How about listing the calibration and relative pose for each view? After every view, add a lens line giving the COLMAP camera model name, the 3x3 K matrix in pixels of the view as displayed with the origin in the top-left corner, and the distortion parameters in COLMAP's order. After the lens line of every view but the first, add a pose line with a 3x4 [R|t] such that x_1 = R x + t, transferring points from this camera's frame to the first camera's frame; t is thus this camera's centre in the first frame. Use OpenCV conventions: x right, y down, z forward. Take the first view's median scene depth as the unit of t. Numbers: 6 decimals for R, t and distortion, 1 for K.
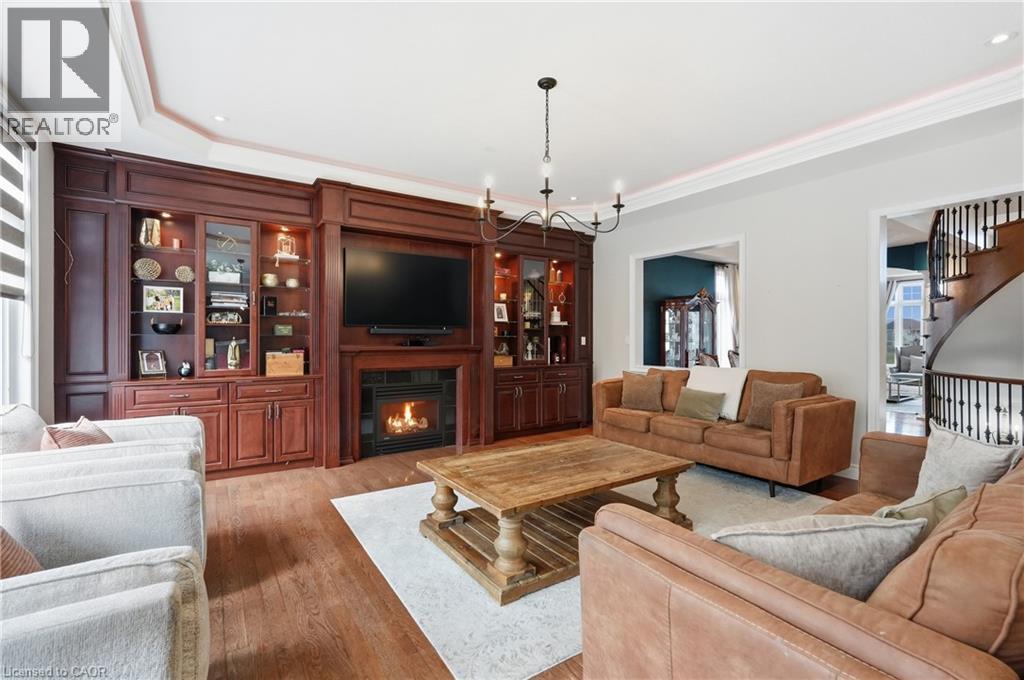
lens RADIAL K [[450.9, 0, 506.6], [0, 450.9, 337.5], [0, 0, 1]] dist [-0.005803, 0.000710]
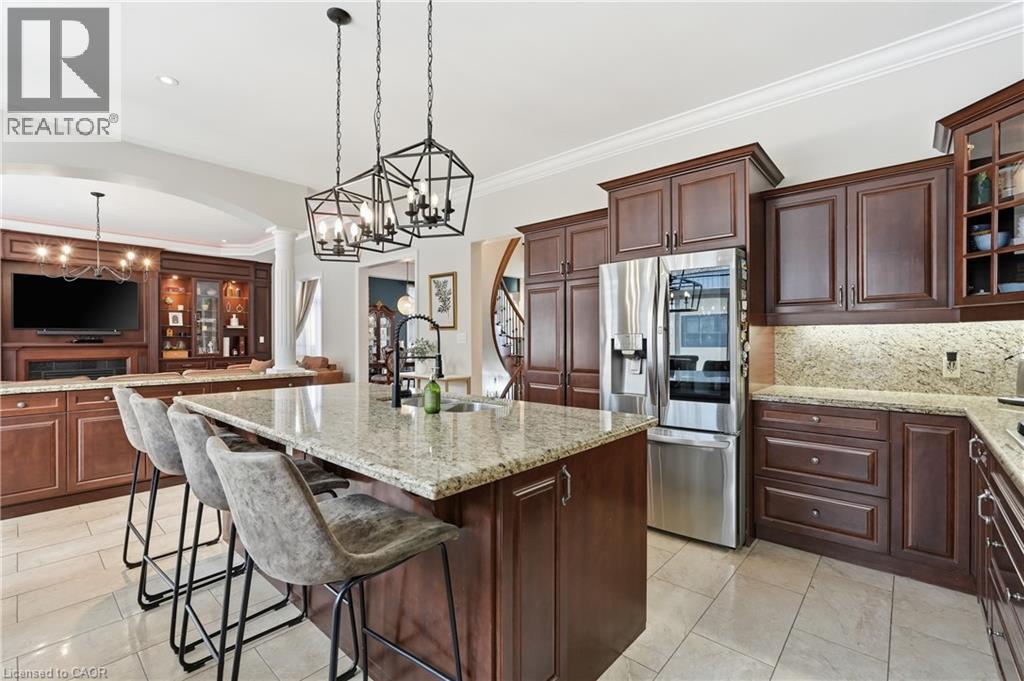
lens RADIAL K [[450.9, 0, 515.0], [0, 450.9, 341.6], [0, 0, 1]] dist [-0.005803, 0.000710]
pose [[0.968532, -0.004592, 0.248847, 0.642704], [0.001906, 0.999937, 0.011035, 0.000579], [-0.248882, -0.010213, 0.968480, -0.587672]]
